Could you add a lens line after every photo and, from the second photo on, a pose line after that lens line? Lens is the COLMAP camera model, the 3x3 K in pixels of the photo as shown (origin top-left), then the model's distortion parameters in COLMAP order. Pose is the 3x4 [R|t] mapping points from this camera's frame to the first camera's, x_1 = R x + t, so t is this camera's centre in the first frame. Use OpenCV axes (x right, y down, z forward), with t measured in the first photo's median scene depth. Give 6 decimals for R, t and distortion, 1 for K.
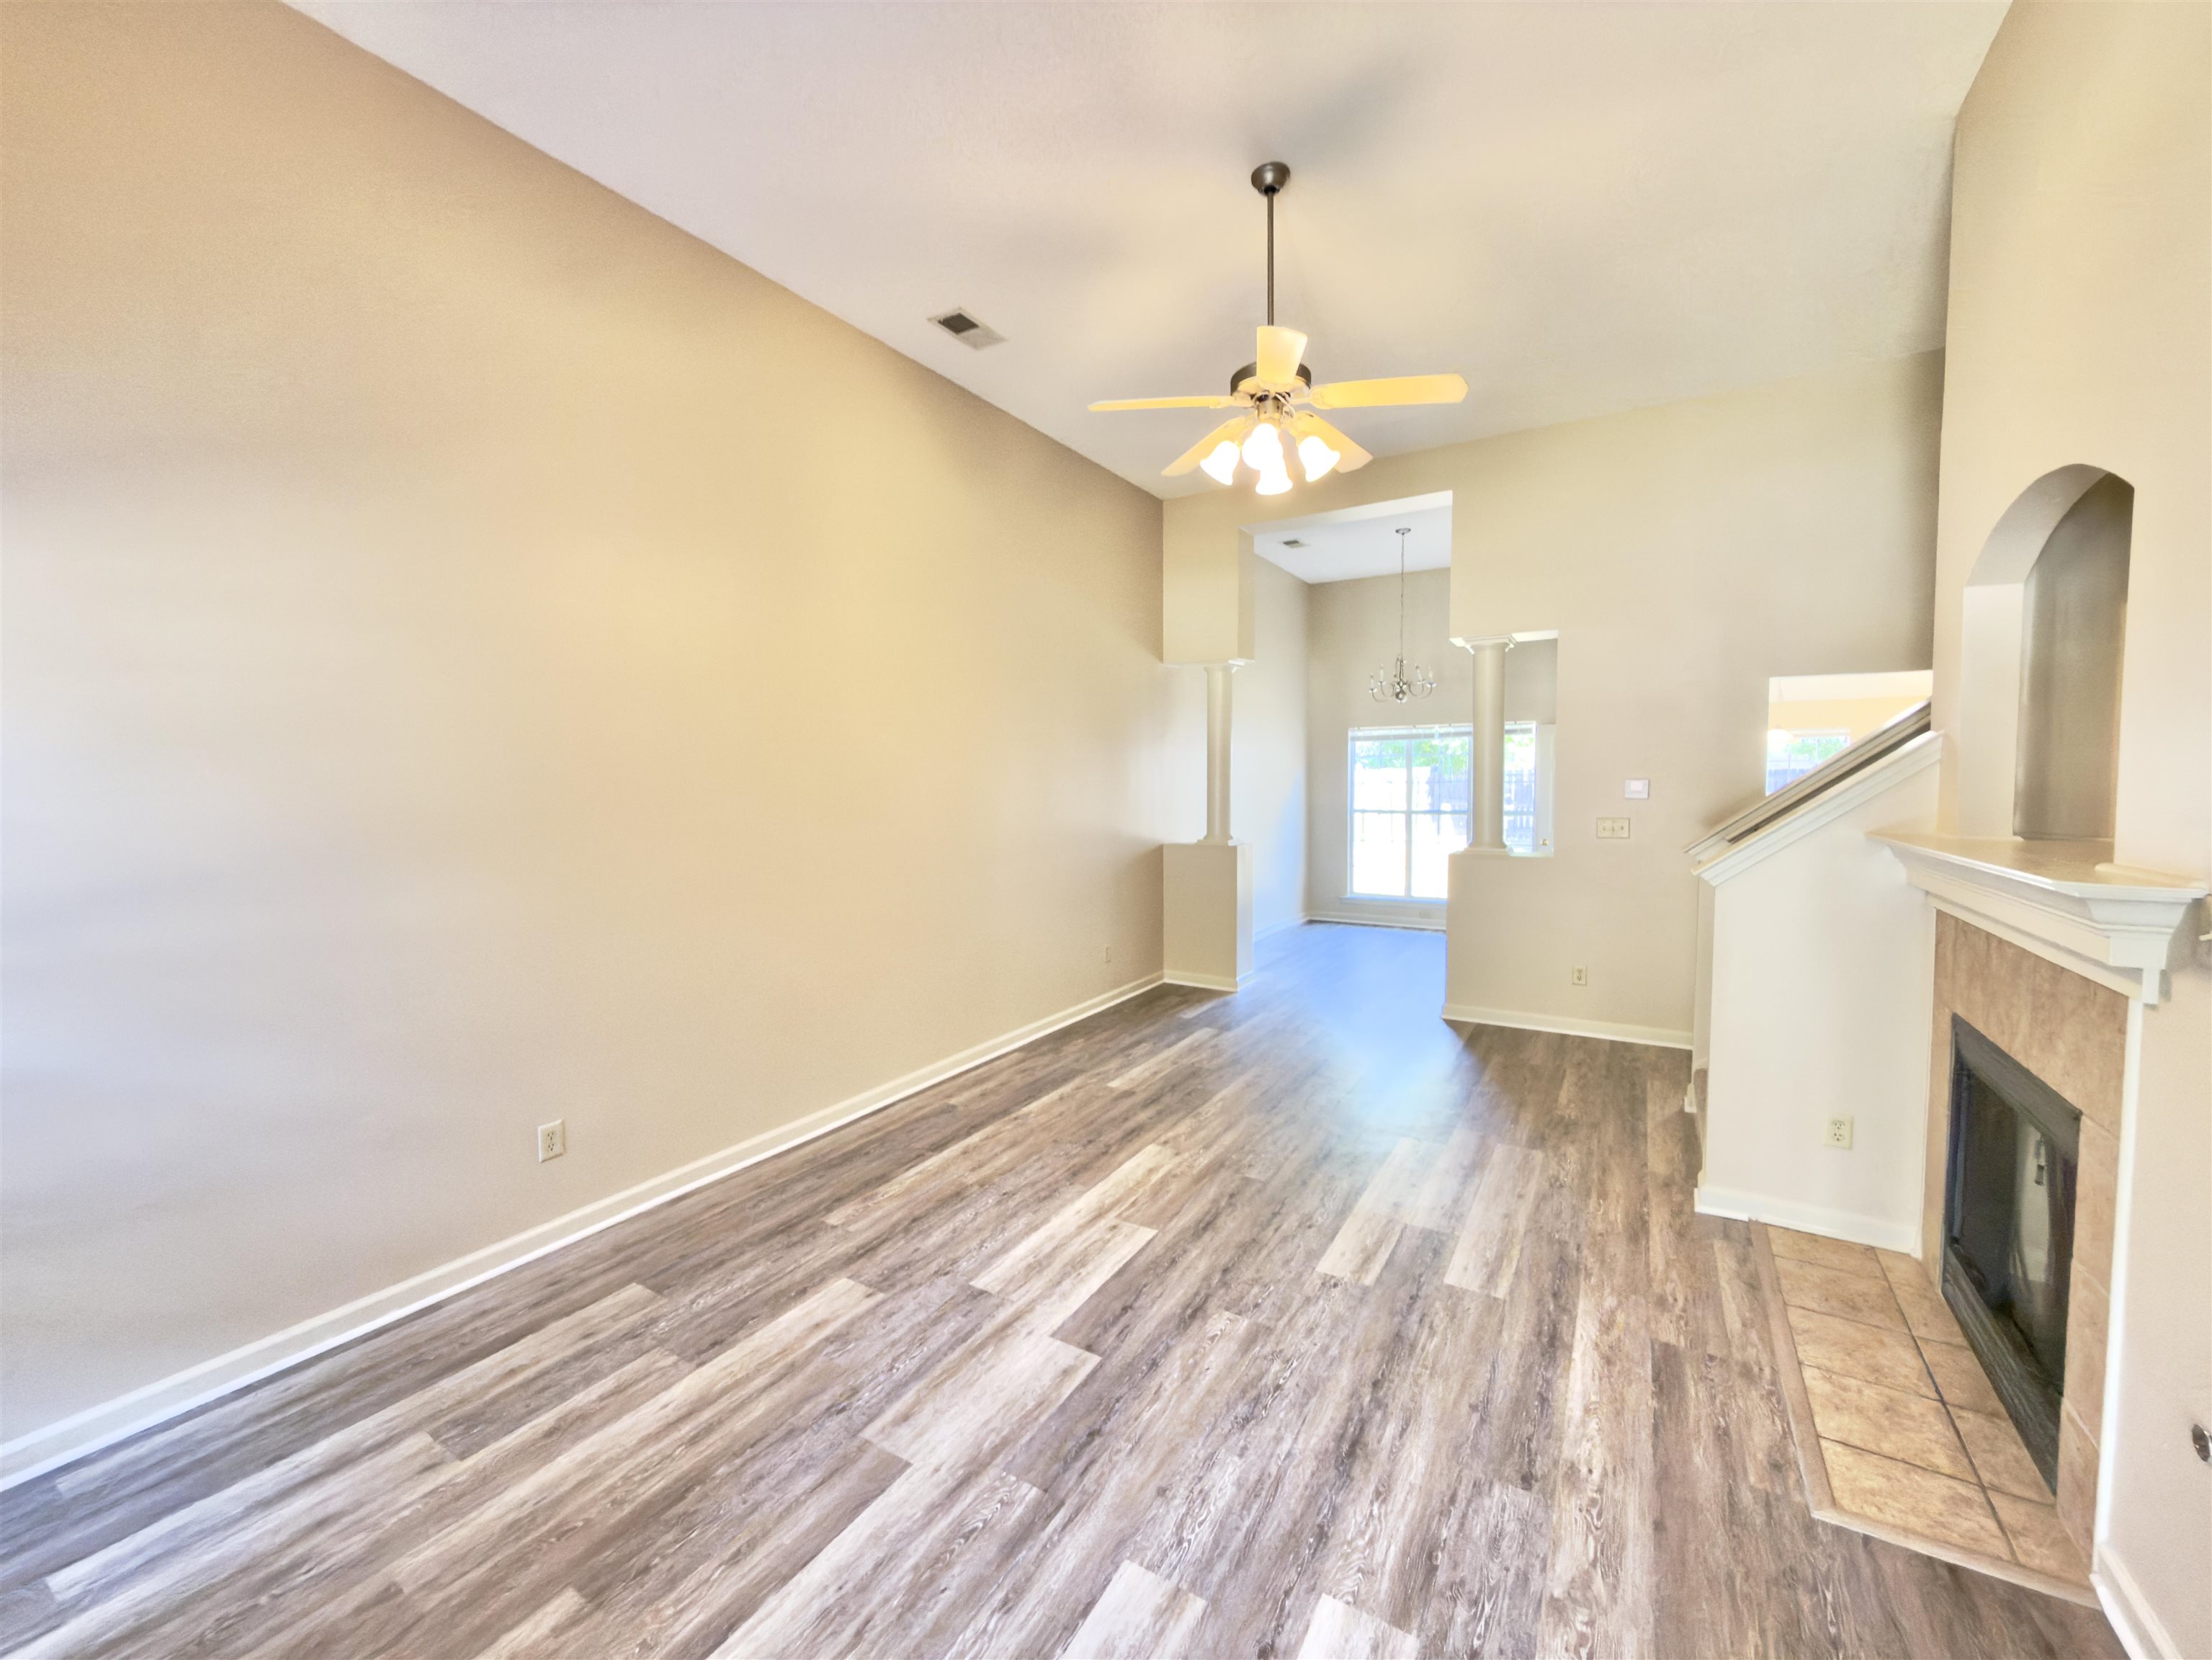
lens RADIAL K [[882.9, 0, 1107.2], [0, 882.9, 829.3], [0, 0, 1]] dist [0.000714, 0.000104]
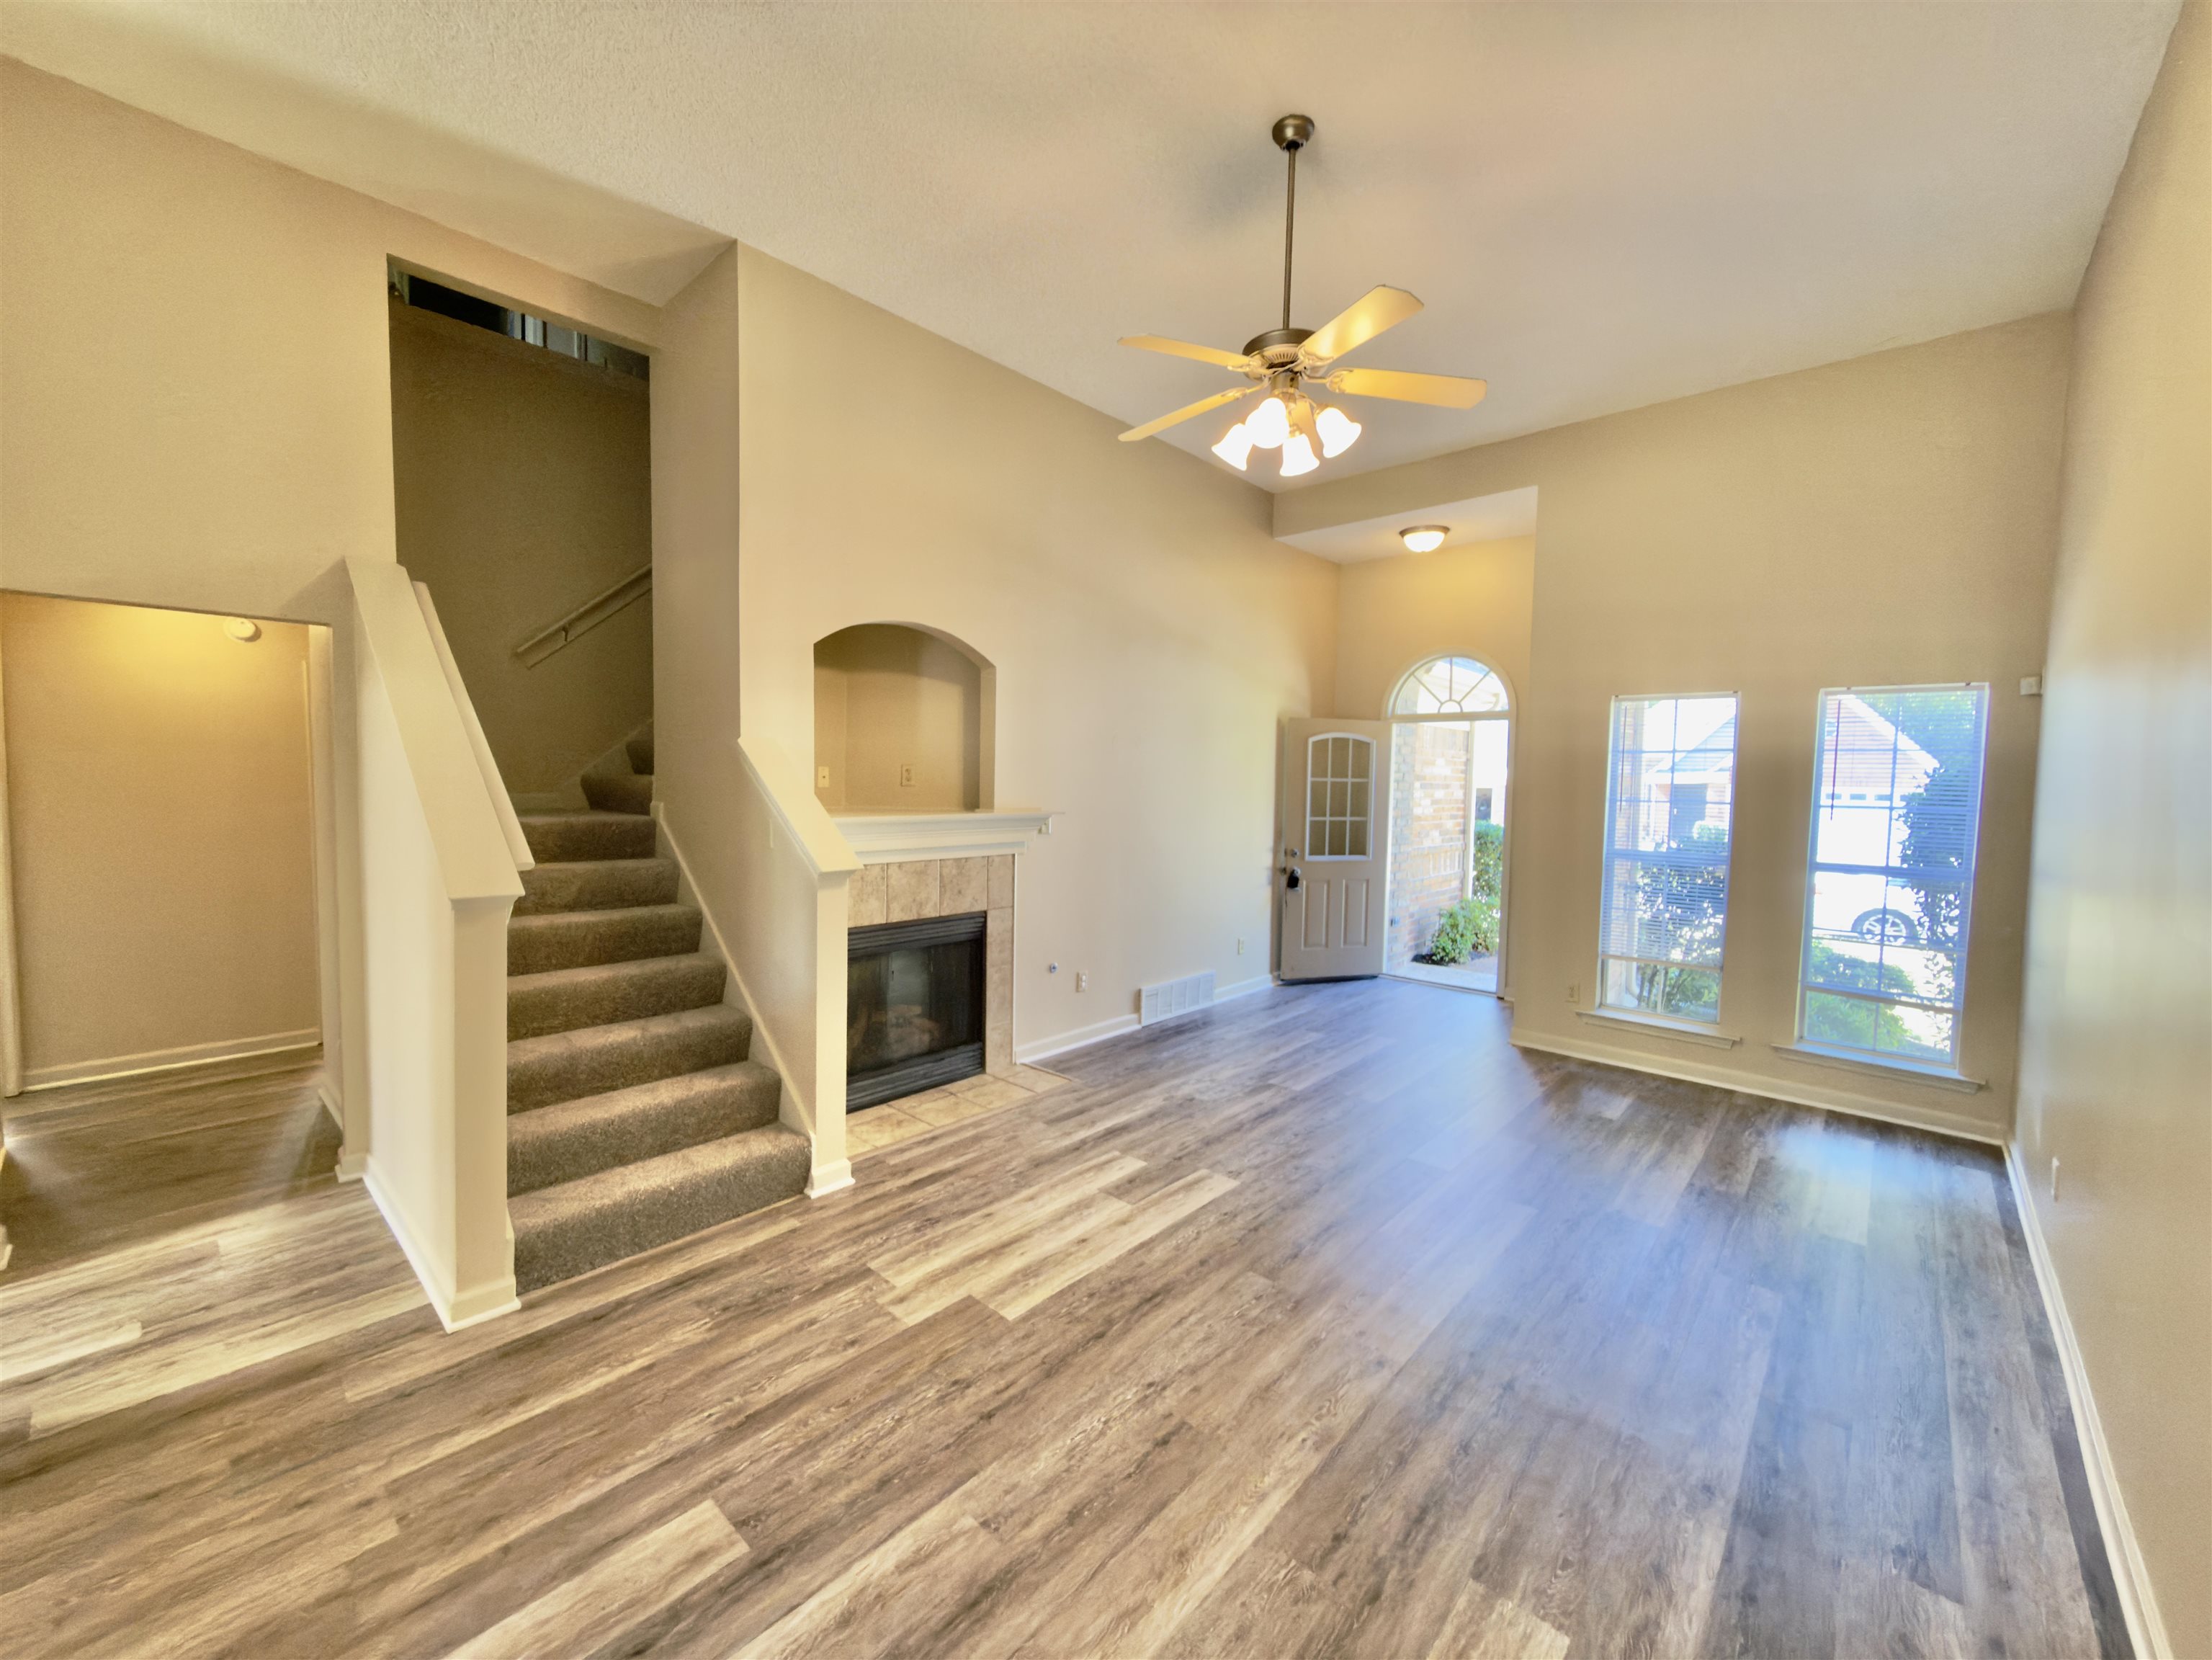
lens RADIAL K [[882.9, 0, 1103.2], [0, 882.9, 829.0], [0, 0, 1]] dist [0.000714, 0.000104]
pose [[-0.981697, -0.022814, 0.189077, 0.192599], [-0.000478, 0.993091, 0.117348, -0.125802], [-0.190448, 0.115109, -0.974925, 2.067362]]
